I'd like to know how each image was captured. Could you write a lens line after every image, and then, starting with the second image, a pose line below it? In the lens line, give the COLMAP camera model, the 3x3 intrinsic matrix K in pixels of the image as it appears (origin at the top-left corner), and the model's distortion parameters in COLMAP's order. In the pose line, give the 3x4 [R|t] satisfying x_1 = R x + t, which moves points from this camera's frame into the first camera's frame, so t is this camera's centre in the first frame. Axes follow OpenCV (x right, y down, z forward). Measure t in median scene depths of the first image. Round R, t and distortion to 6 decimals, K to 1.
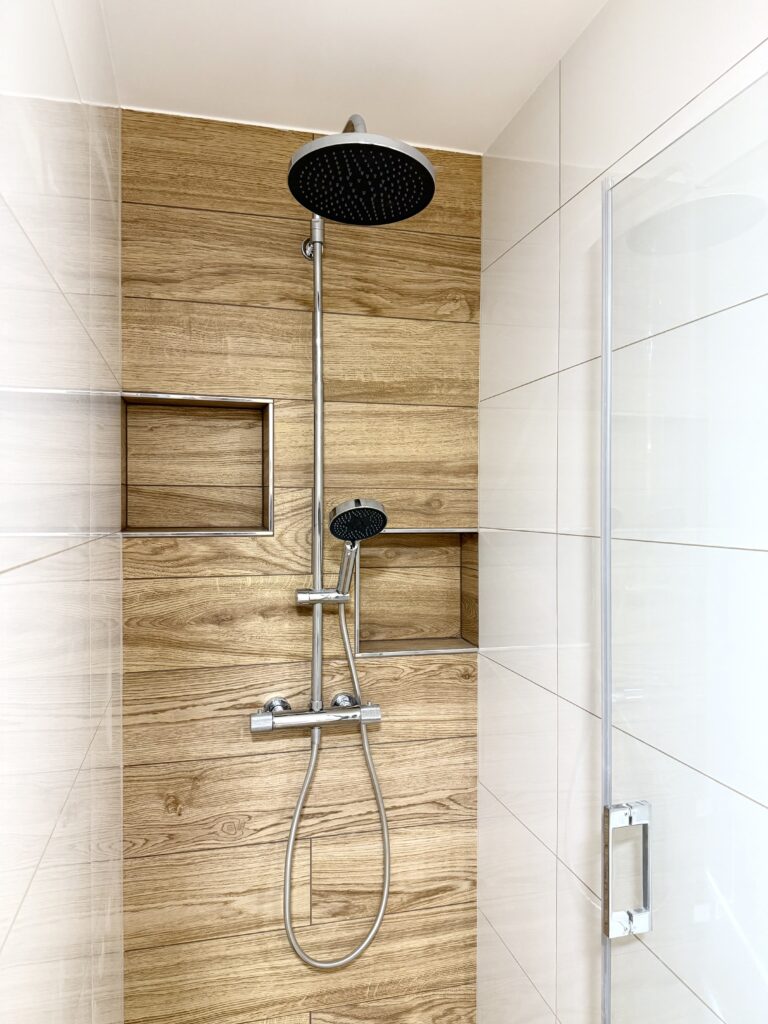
lens RADIAL K [[719.9, 0, 406.6], [0, 719.9, 510.7], [0, 0, 1]] dist [0.053123, -0.070553]
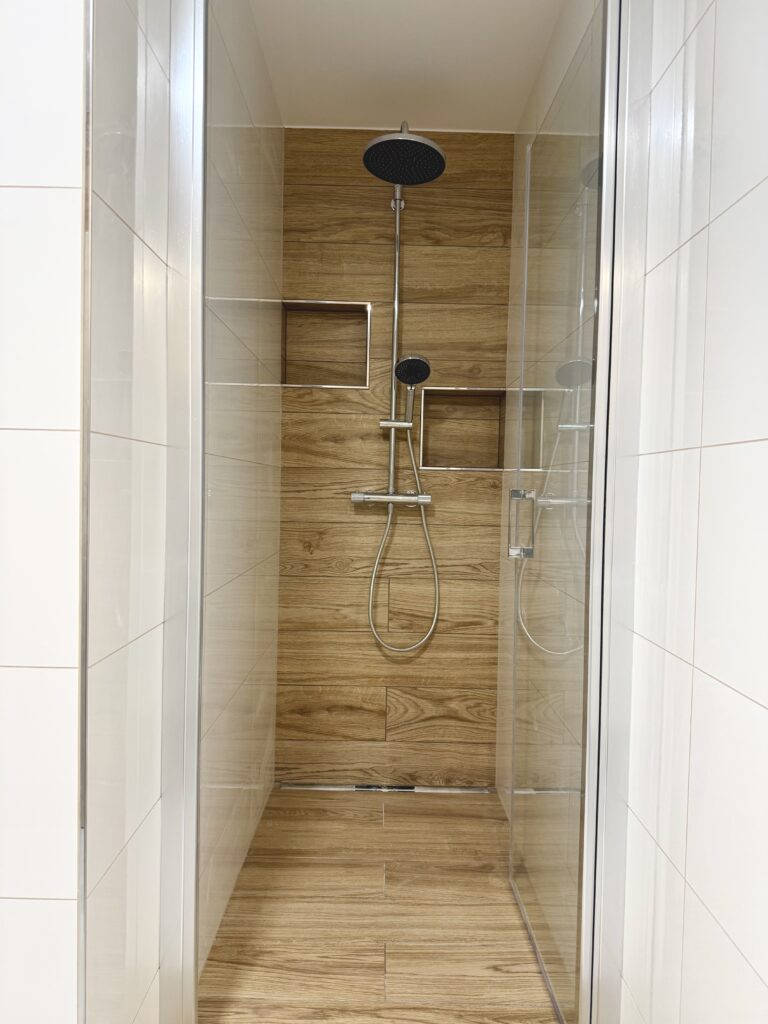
lens RADIAL K [[719.9, 0, 390.5], [0, 719.9, 504.0], [0, 0, 1]] dist [0.053123, -0.070553]
pose [[0.968315, 0.025074, -0.248470, 0.260322], [-0.019891, 0.999529, 0.023349, 0.248916], [0.248939, -0.017667, 0.968358, -0.531768]]
